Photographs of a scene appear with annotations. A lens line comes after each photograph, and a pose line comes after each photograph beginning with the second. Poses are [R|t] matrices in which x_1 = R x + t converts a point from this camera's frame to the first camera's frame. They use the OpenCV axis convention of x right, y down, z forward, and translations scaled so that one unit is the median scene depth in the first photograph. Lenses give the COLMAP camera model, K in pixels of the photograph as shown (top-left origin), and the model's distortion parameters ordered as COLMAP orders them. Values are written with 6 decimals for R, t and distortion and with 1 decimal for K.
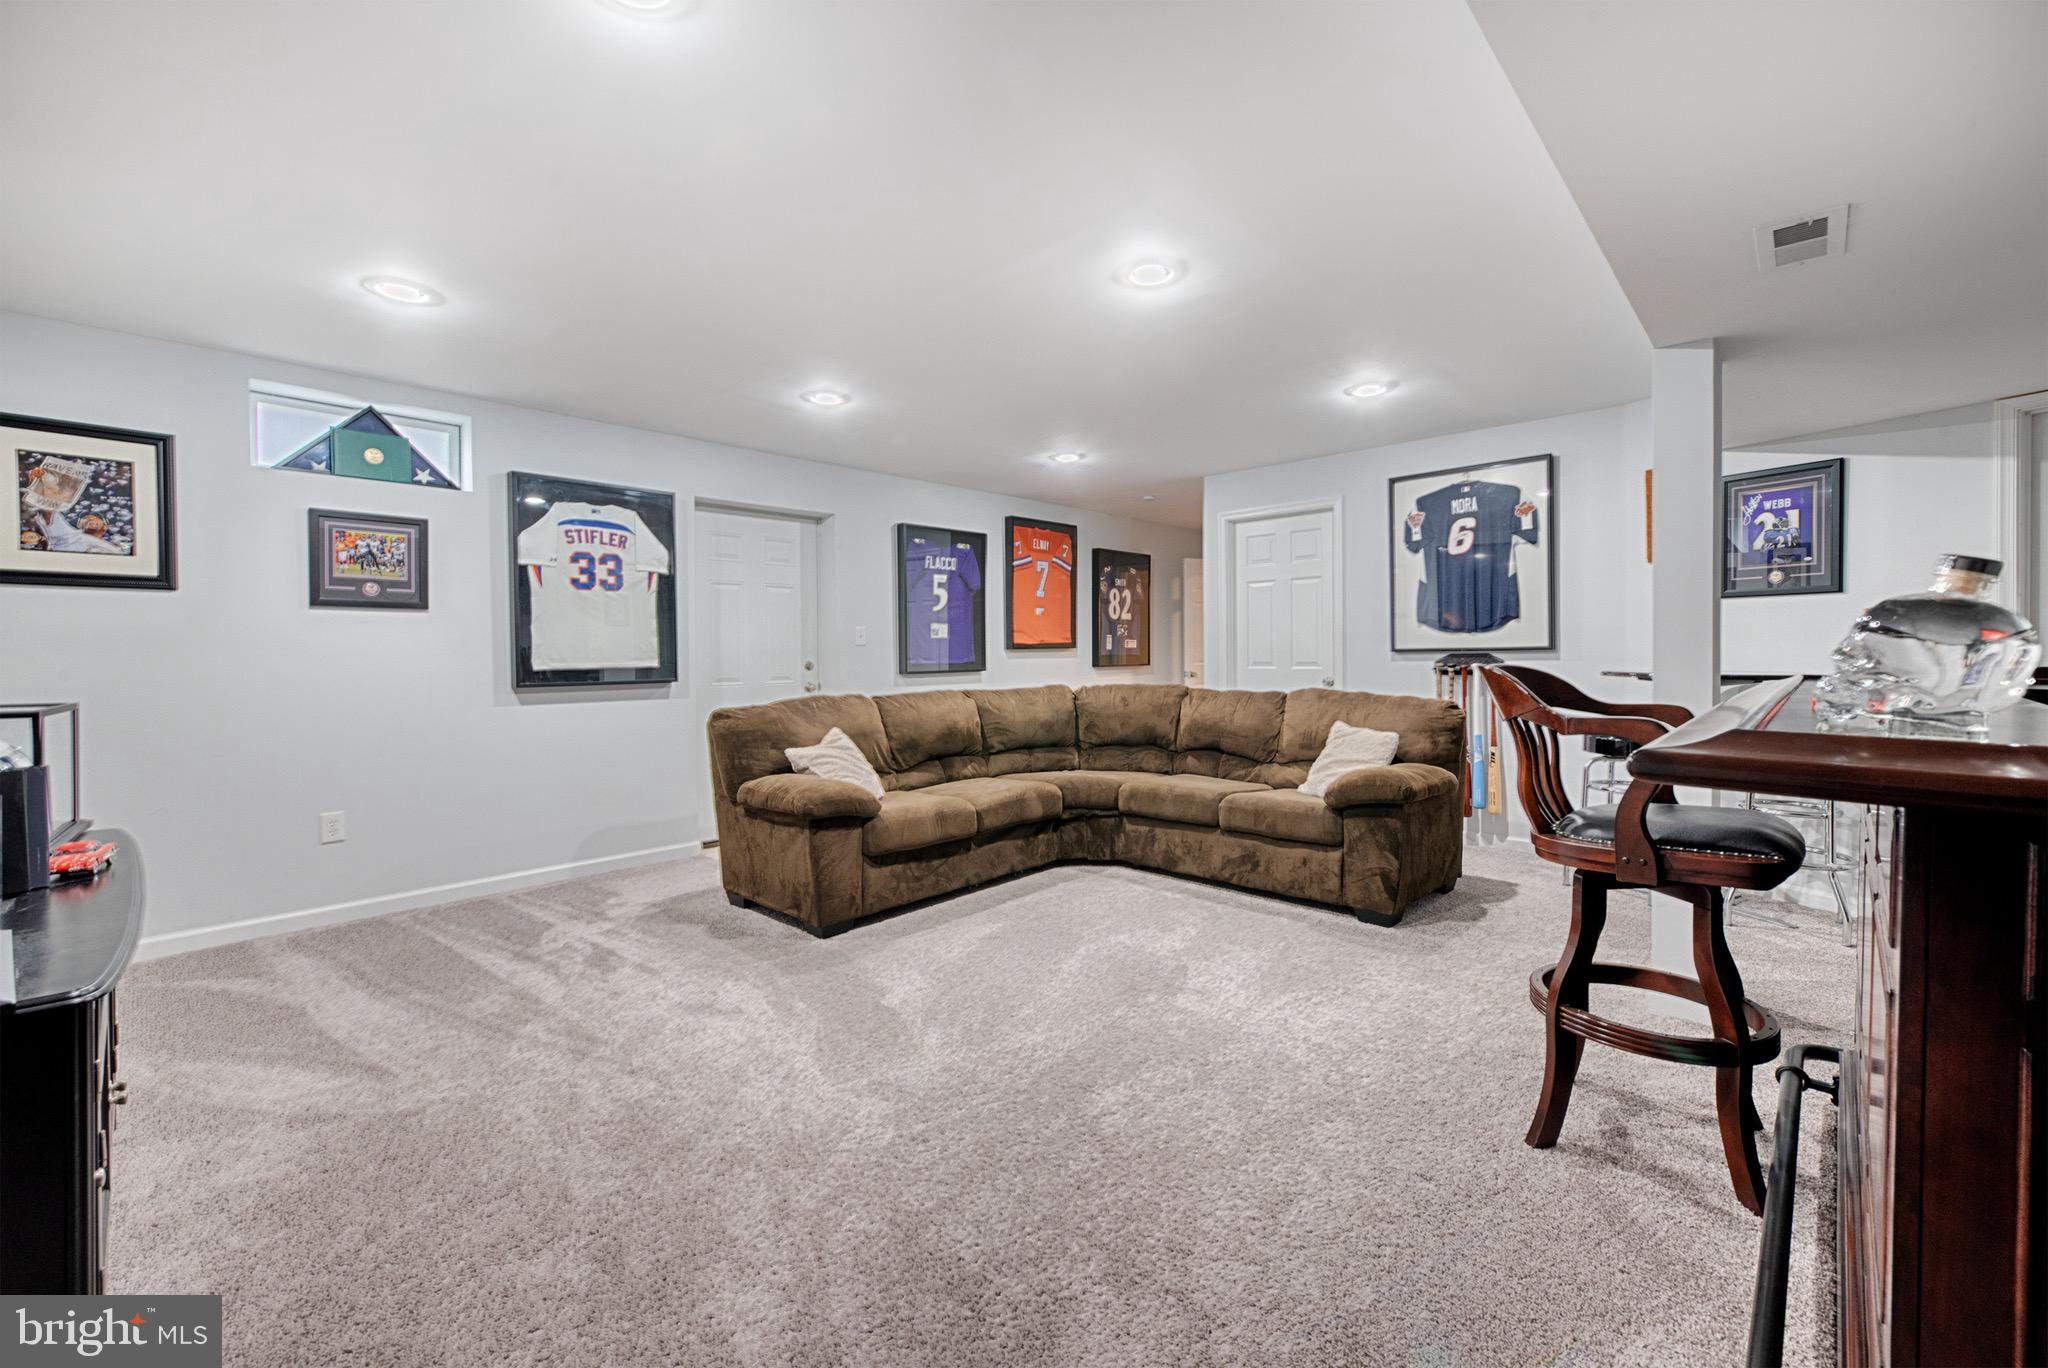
lens RADIAL K [[842.0, 0, 1034.5], [0, 842.0, 656.3], [0, 0, 1]] dist [0.000794, 0.000147]
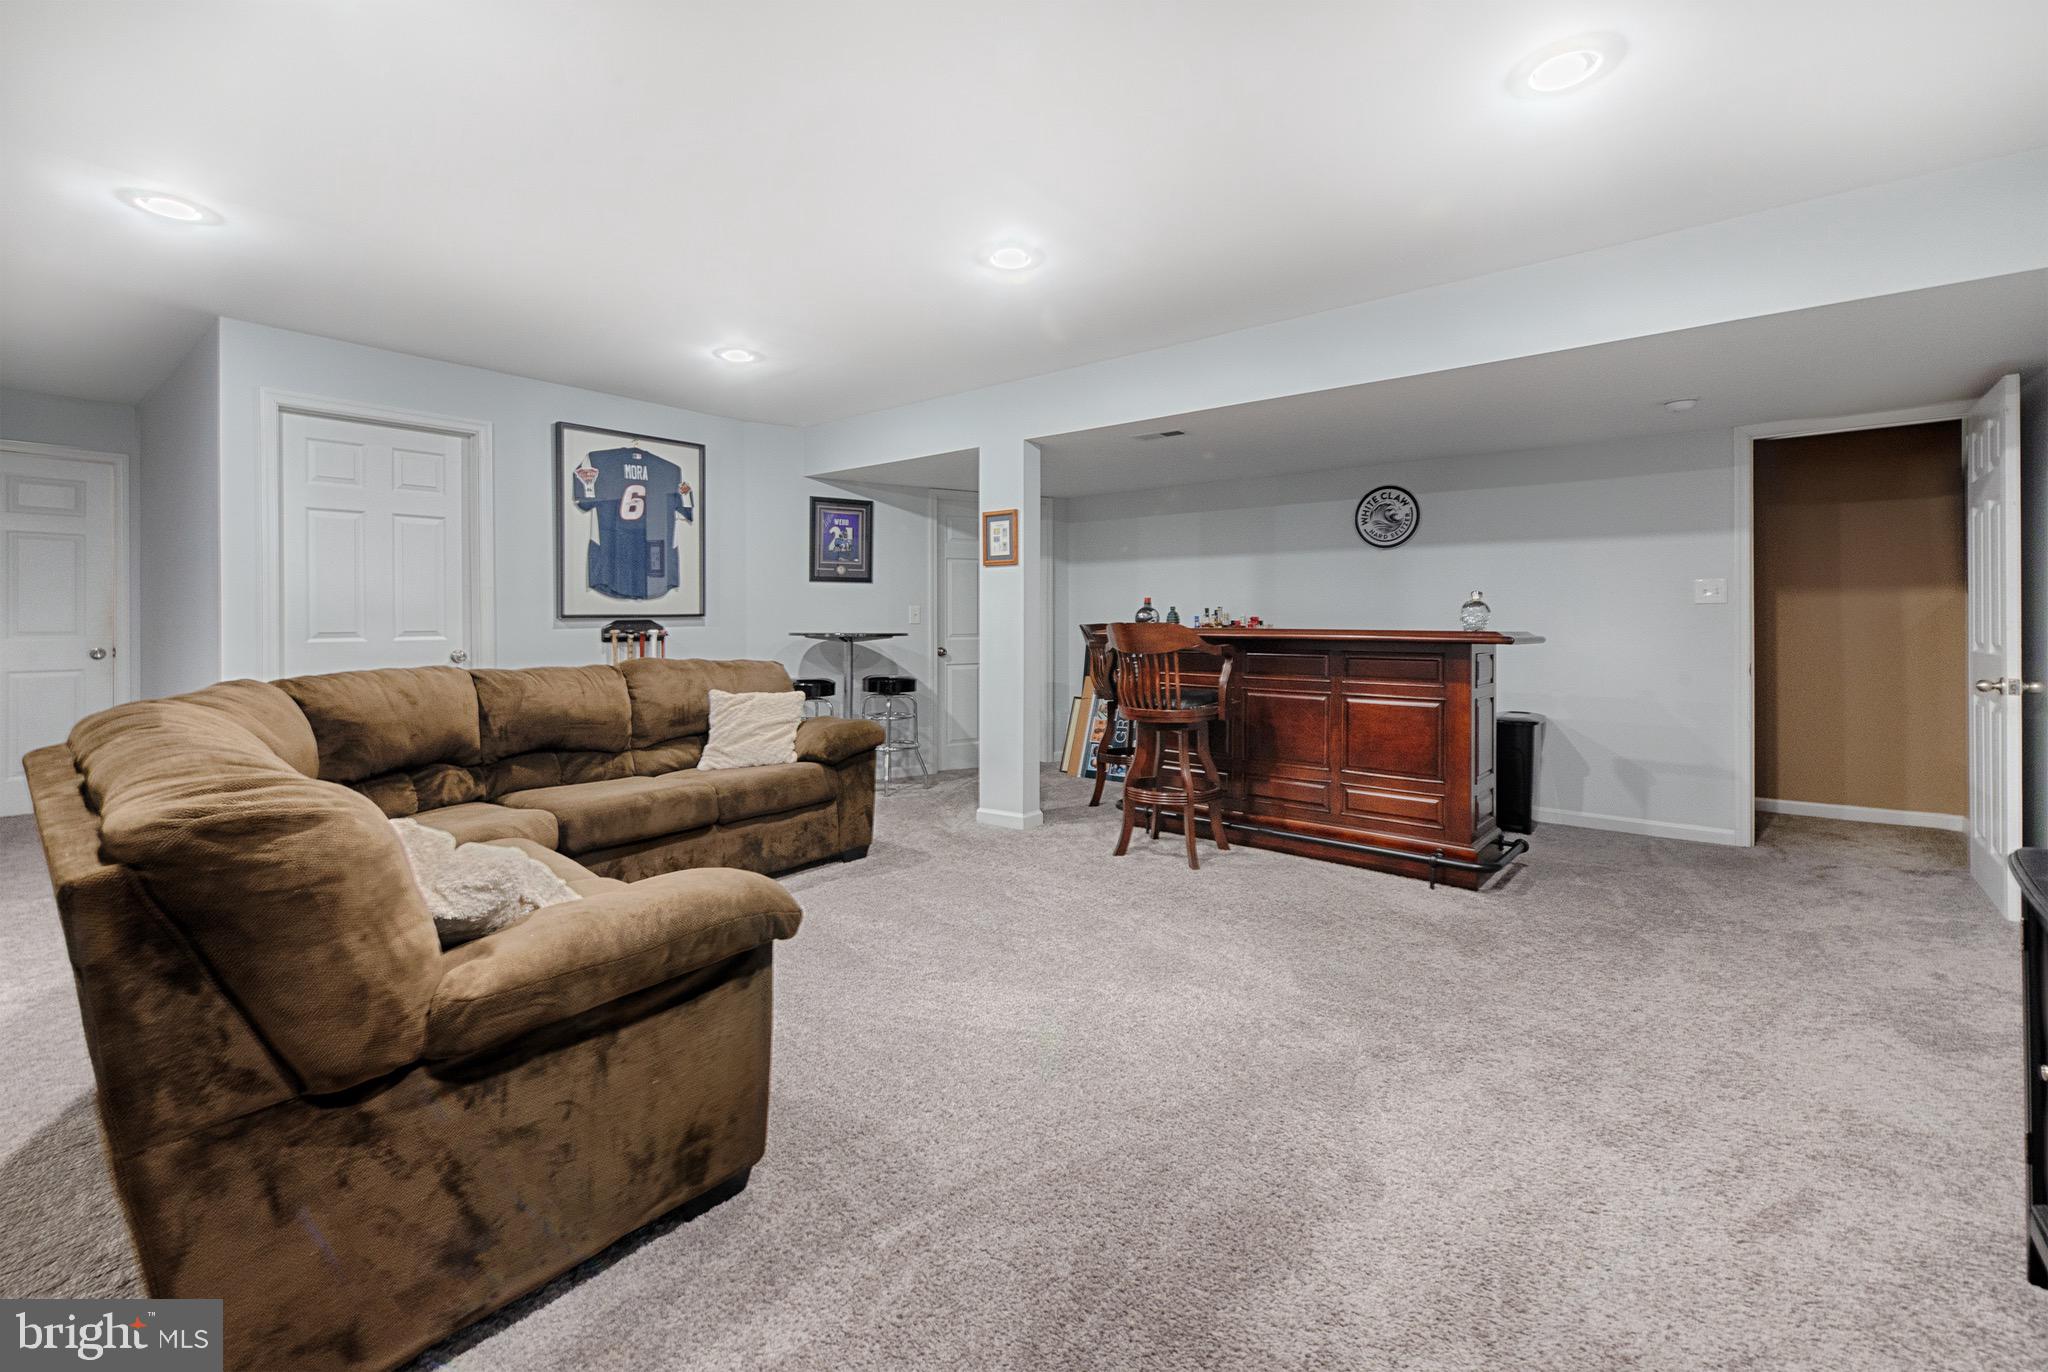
lens RADIAL K [[853.2, 0, 1029.6], [0, 853.2, 630.2], [0, 0, 1]] dist [0.001970, 0.000050]
pose [[-0.082735, -0.010442, 0.996517, -0.564842], [0.005163, 0.999927, 0.010906, 0.000424], [-0.996558, 0.006047, -0.082675, 0.640910]]
